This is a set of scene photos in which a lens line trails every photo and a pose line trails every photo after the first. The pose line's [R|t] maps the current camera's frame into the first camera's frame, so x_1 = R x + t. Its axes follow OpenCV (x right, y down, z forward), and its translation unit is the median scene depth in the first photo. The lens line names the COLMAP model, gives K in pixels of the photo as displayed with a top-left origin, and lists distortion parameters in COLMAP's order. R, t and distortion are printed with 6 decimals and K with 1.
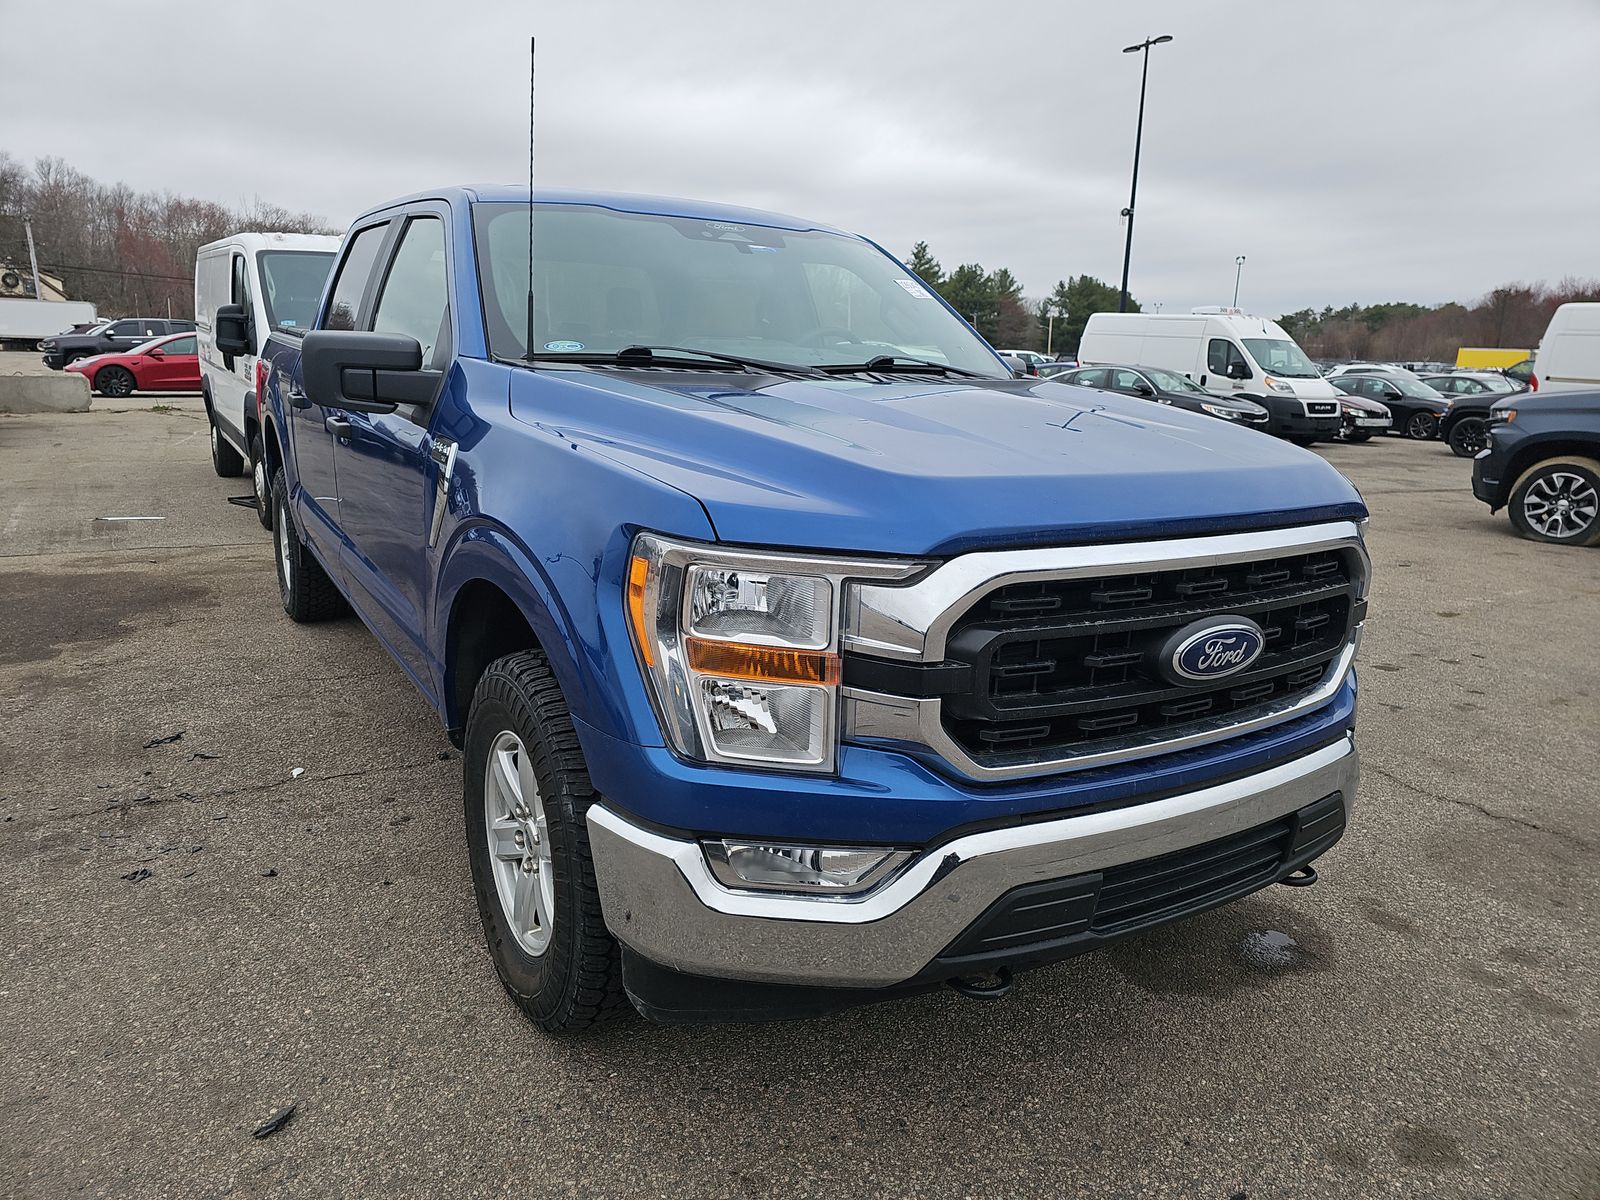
lens RADIAL K [[1089.0, 0, 802.2], [0, 1089.0, 561.8], [0, 0, 1]] dist [0.024482, -0.029173]
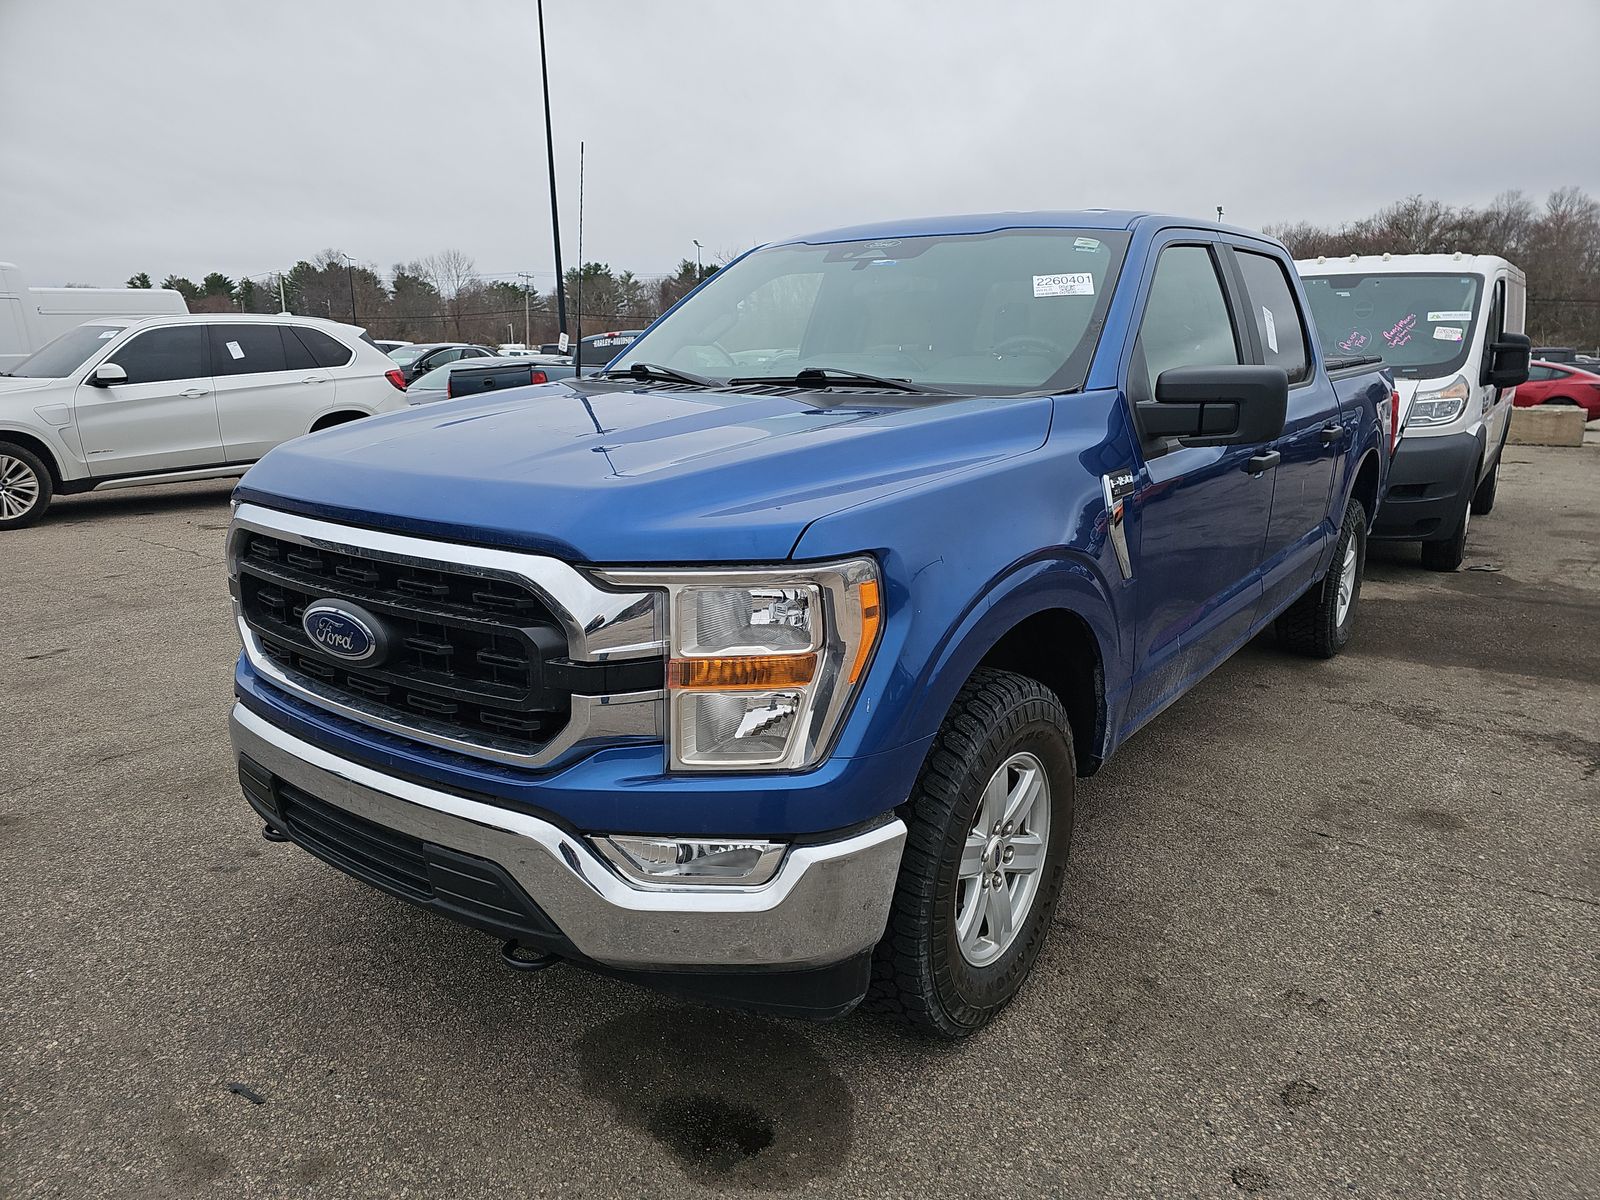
lens RADIAL K [[1093.9, 0, 800.3], [0, 1093.9, 602.9], [0, 0, 1]] dist [0.015016, -0.006608]
pose [[0.343312, 0.160748, -0.925363, 1.554410], [-0.162239, 0.980584, 0.110150, -0.141980], [0.925103, 0.112314, 0.362726, 1.038557]]
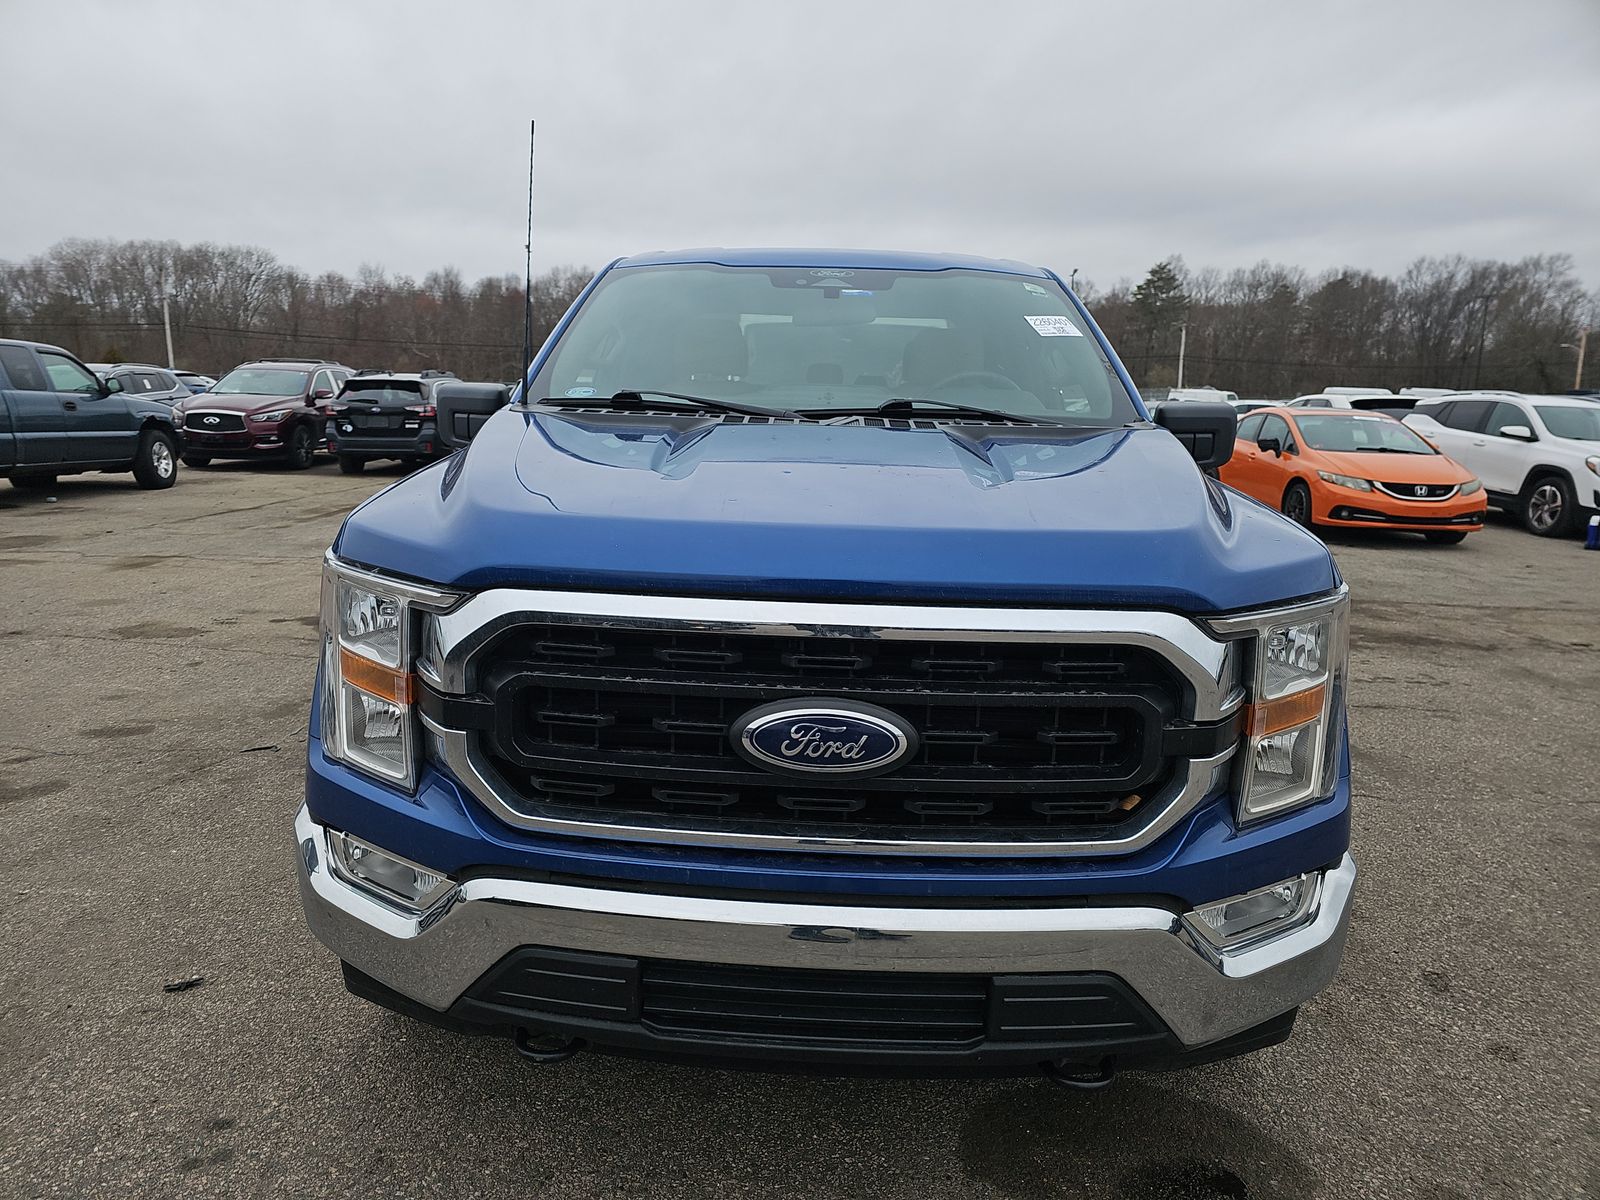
lens RADIAL K [[1089.0, 0, 802.2], [0, 1089.0, 561.8], [0, 0, 1]] dist [0.024482, -0.029173]
pose [[0.824709, 0.069734, -0.561242, 0.833542], [-0.097987, 0.994979, -0.020361, -0.034641], [0.557005, 0.071786, 0.827401, 0.299123]]
